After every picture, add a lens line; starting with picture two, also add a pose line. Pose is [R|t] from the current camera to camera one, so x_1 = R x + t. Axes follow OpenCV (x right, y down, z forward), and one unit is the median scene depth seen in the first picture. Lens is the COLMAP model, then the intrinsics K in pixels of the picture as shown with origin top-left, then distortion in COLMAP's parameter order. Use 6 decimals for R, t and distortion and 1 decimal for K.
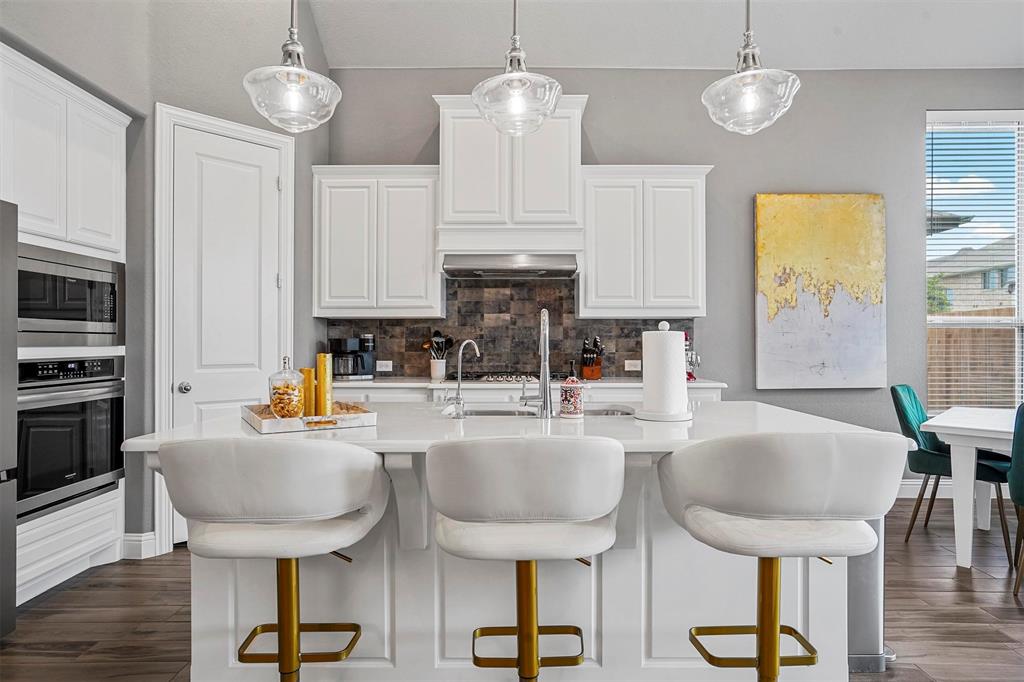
lens RADIAL K [[574.5, 0, 515.9], [0, 574.5, 341.7], [0, 0, 1]] dist [-0.037174, 0.031855]
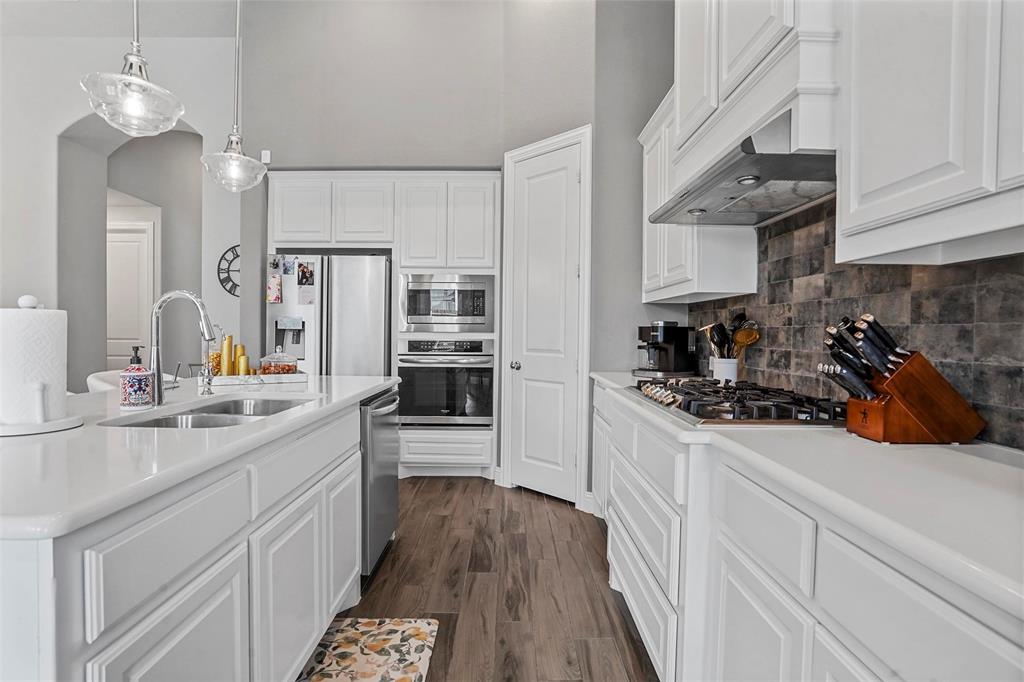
lens RADIAL K [[495.7, 0, 511.5], [0, 495.7, 339.5], [0, 0, 1]] dist [-0.052305, 0.020378]
pose [[0.005195, 0.017411, -0.999835, 0.402882], [-0.007774, 0.999819, 0.017370, 0.002031], [0.999956, 0.007683, 0.005329, 0.742099]]
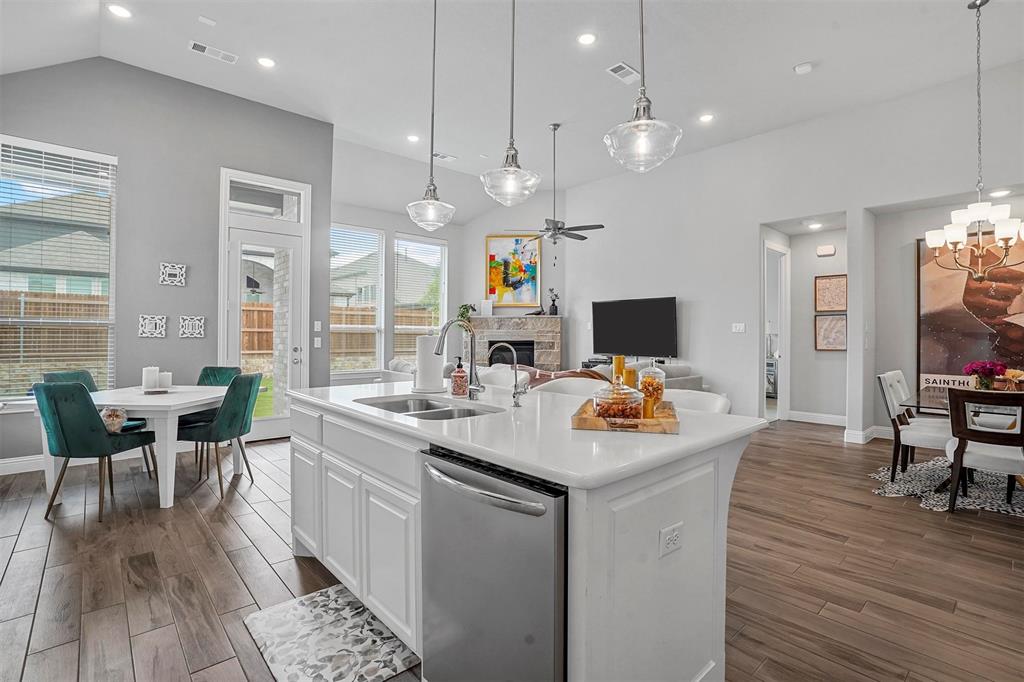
lens RADIAL K [[481.0, 0, 513.8], [0, 481.0, 336.1], [0, 0, 1]] dist [-0.057132, 0.022857]
pose [[-0.671493, -0.003406, 0.741003, -0.403063], [-0.004397, 0.999990, 0.000611, -0.008838], [-0.740998, -0.002848, -0.671501, 0.791804]]
